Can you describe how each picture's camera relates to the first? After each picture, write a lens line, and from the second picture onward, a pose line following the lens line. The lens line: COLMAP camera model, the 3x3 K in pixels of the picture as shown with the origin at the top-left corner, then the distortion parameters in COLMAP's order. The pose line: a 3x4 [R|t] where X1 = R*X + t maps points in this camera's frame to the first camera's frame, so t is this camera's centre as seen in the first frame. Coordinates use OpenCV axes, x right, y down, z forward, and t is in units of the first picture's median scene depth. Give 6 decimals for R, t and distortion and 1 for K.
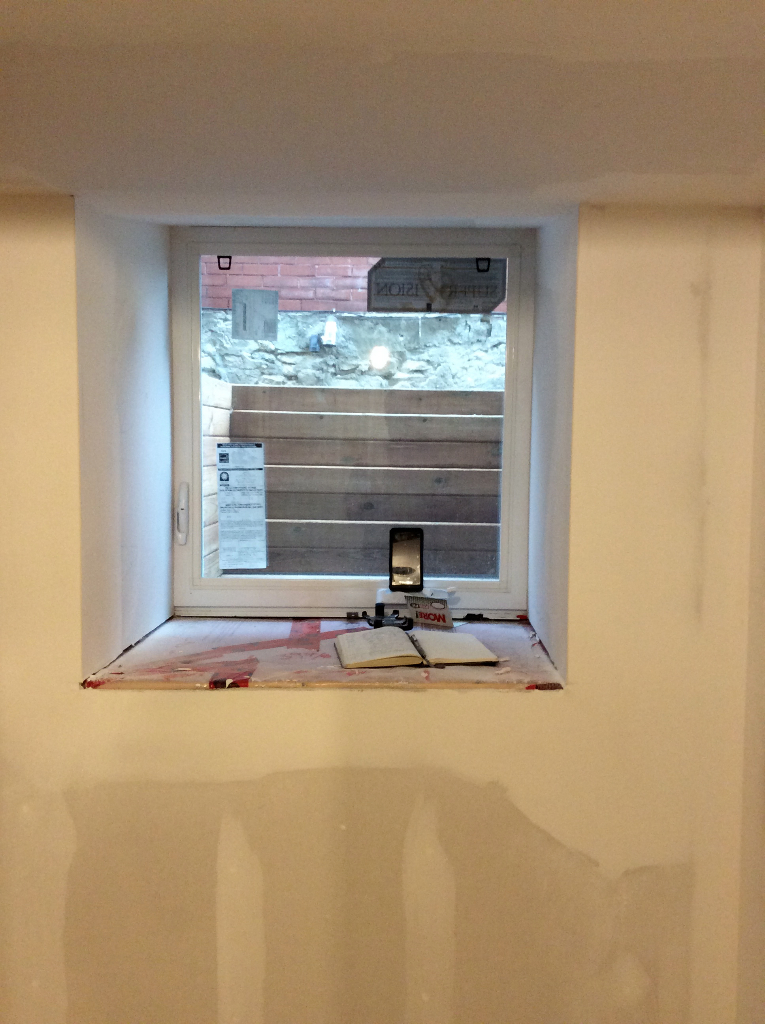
lens RADIAL K [[954.8, 0, 382.4], [0, 954.8, 515.1], [0, 0, 1]] dist [0.174711, -0.002089]
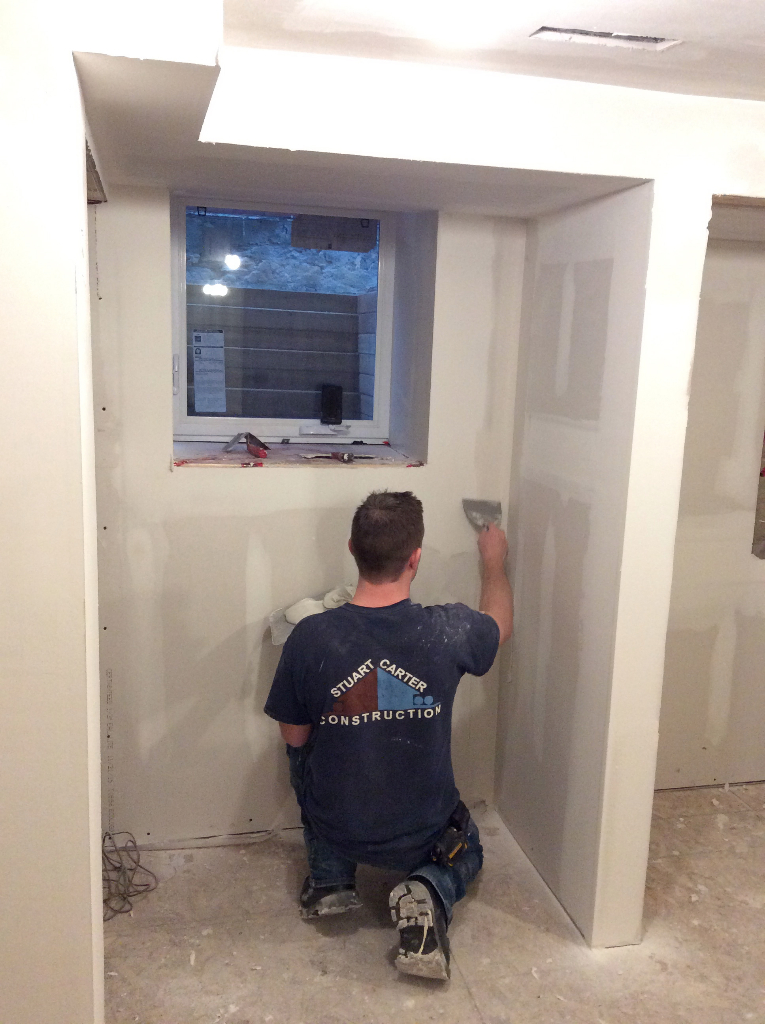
lens RADIAL K [[951.7, 0, 380.1], [0, 951.7, 510.2], [0, 0, 1]] dist [0.007867, -0.007899]
pose [[0.971256, -0.008339, 0.237892, -0.246454], [-0.018691, 0.993629, 0.111142, 0.037913], [-0.237303, -0.112393, 0.964912, -0.571299]]
